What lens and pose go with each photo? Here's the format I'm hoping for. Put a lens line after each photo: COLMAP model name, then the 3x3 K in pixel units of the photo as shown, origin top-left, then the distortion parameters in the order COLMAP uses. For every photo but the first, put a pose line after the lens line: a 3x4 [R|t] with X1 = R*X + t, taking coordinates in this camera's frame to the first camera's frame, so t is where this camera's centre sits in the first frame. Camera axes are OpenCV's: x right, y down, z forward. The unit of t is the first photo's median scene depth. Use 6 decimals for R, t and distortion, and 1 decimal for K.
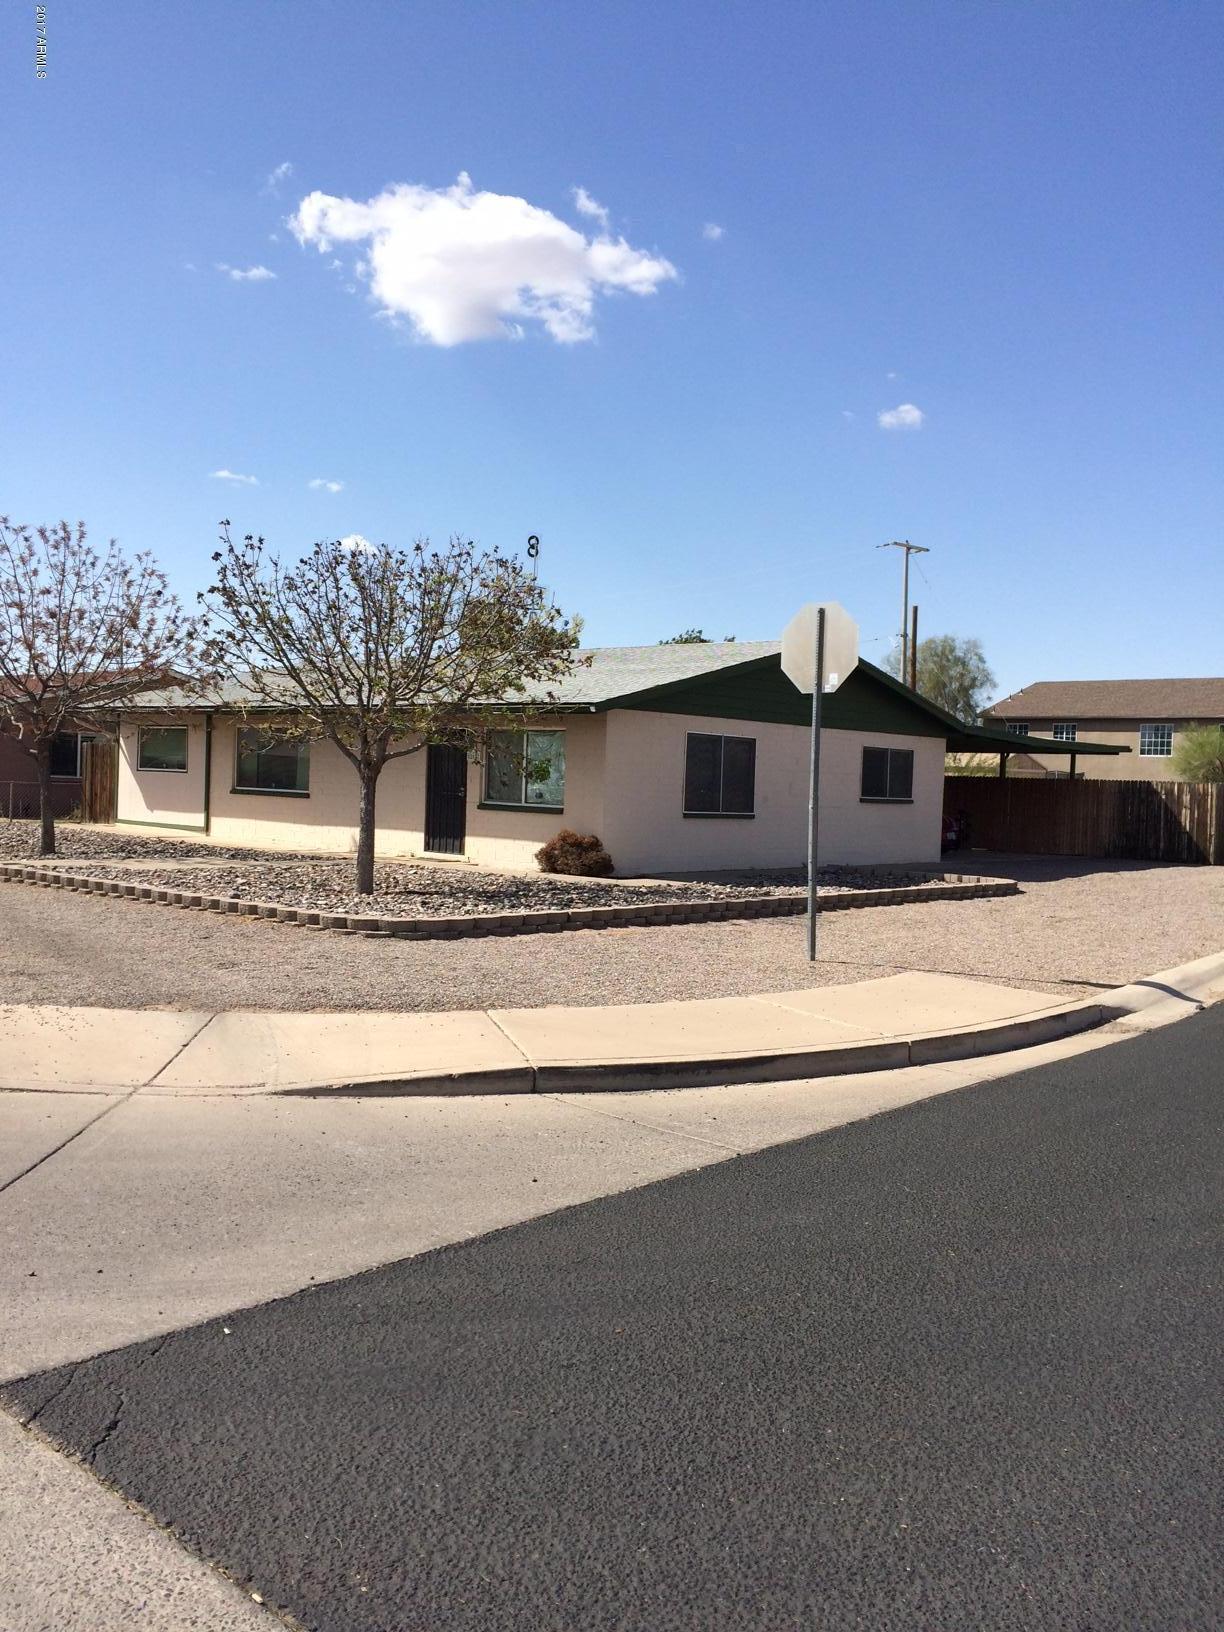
lens RADIAL K [[1401.4, 0, 607.0], [0, 1401.4, 808.1], [0, 0, 1]] dist [0.077293, -0.096931]
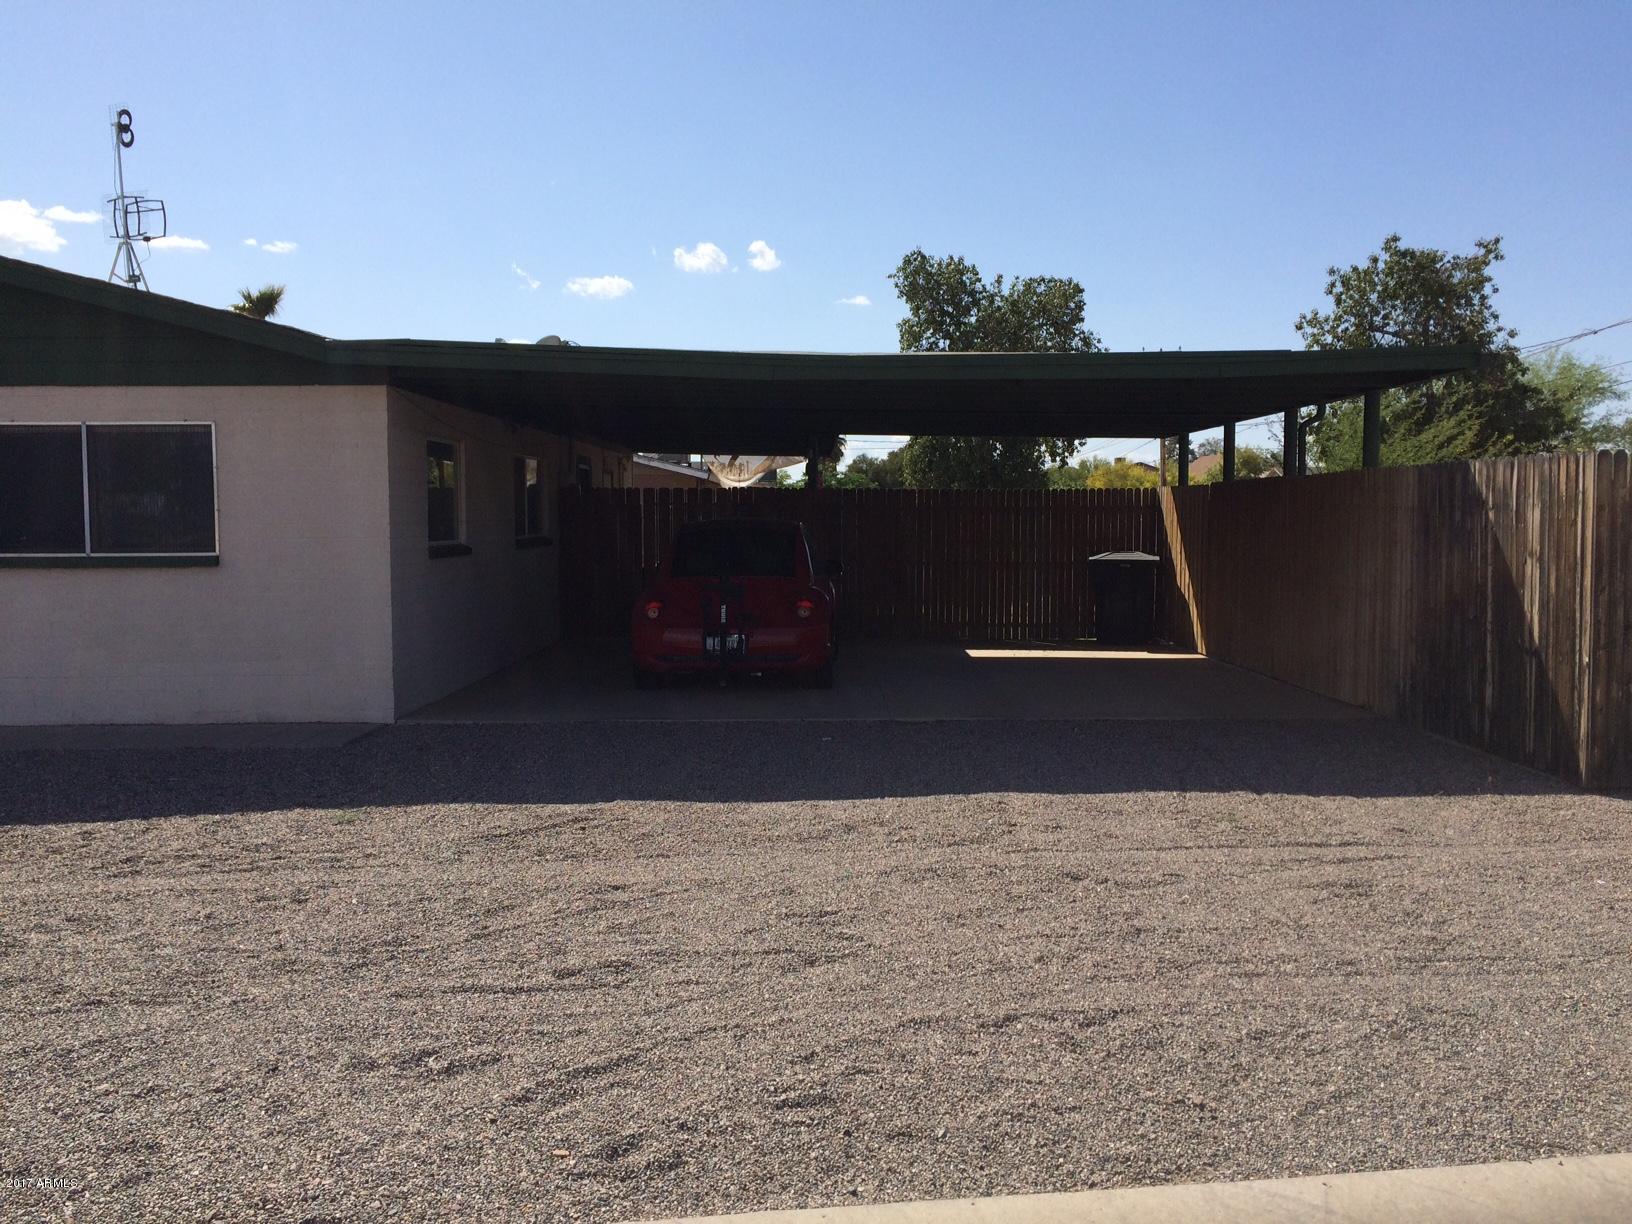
lens RADIAL K [[1401.4, 0, 809.7], [0, 1401.4, 601.2], [0, 0, 1]] dist [0.077293, -0.096931]
pose [[0.671294, 0.004431, -0.741178, 0.750837], [0.015639, 0.999675, 0.020141, 0.001133], [0.741026, -0.025112, 0.671007, 1.065686]]
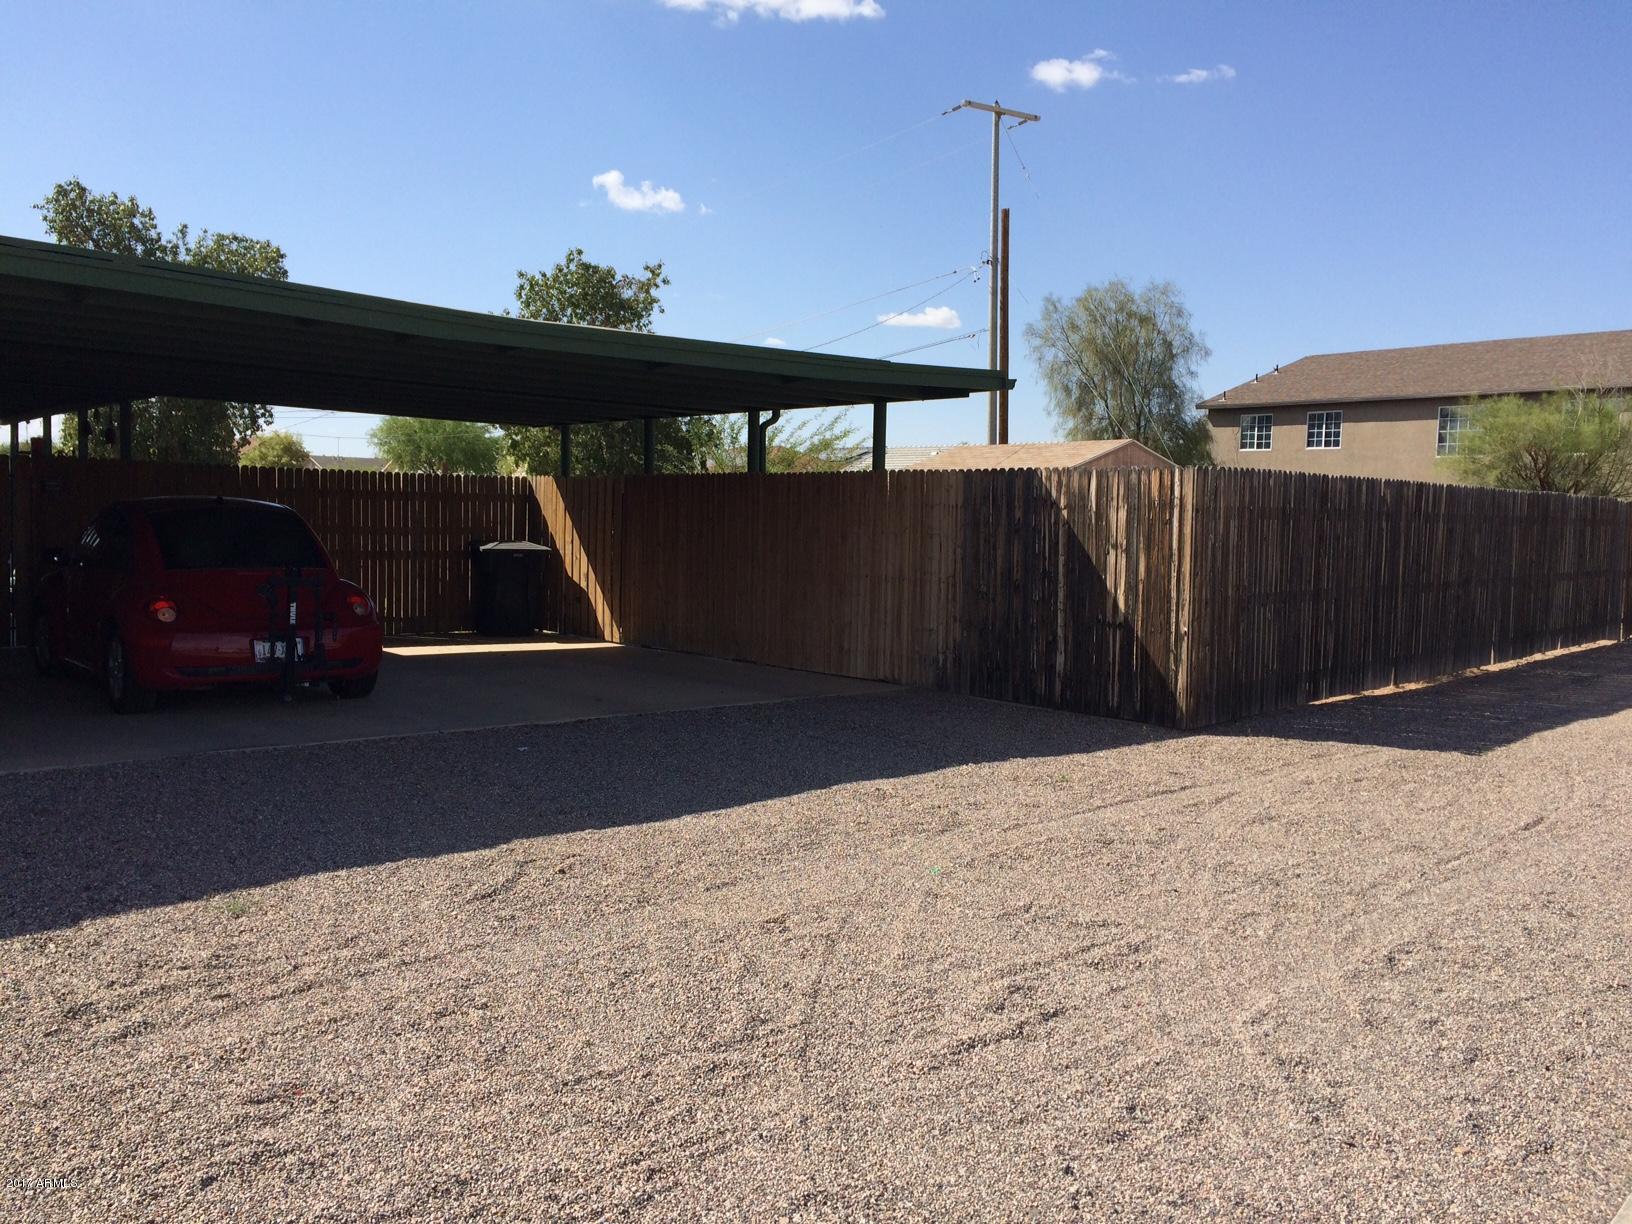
lens RADIAL K [[1401.4, 0, 824.2], [0, 1401.4, 603.9], [0, 0, 1]] dist [0.077293, -0.096931]
pose [[0.990735, -0.009298, -0.135490, 0.565658], [0.014830, 0.999095, 0.039877, -0.001726], [0.134997, -0.041516, 0.989976, 0.987503]]
